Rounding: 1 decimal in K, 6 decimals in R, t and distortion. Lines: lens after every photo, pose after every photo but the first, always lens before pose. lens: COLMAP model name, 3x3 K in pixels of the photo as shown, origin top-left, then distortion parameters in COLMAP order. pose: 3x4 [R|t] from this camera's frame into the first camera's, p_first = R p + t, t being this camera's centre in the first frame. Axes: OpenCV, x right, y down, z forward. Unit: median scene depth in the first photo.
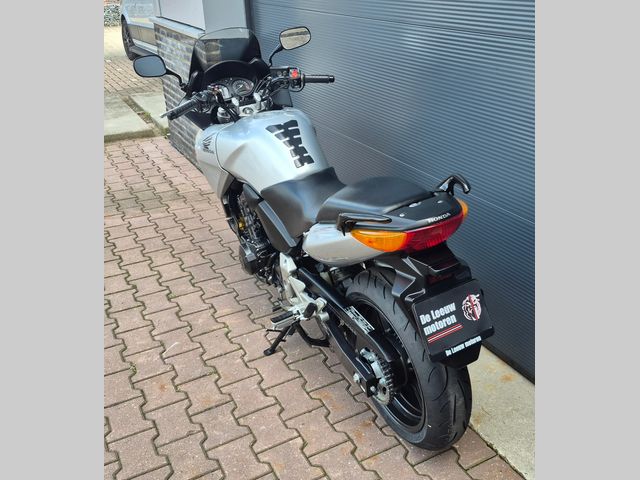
lens RADIAL K [[598.8, 0, 337.7], [0, 598.8, 239.0], [0, 0, 1]] dist [0.053309, -0.006553]
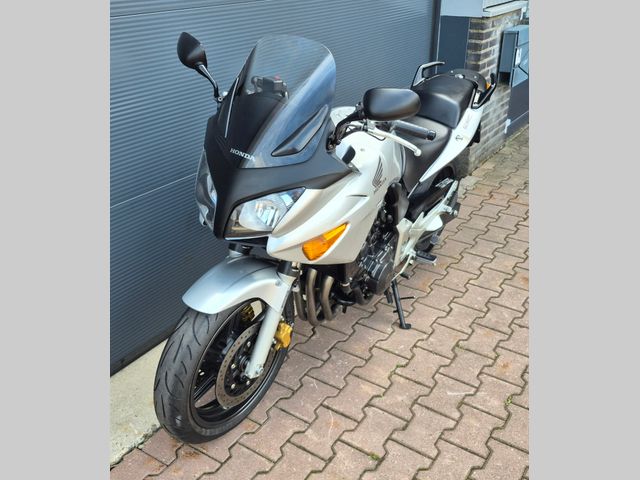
lens RADIAL K [[598.8, 0, 337.7], [0, 598.8, 239.0], [0, 0, 1]] dist [0.053309, -0.006553]
pose [[-0.500924, -0.358536, 0.787735, -0.826590], [0.375917, 0.729695, 0.571166, -0.562309], [-0.779590, 0.582234, -0.230742, 1.263587]]
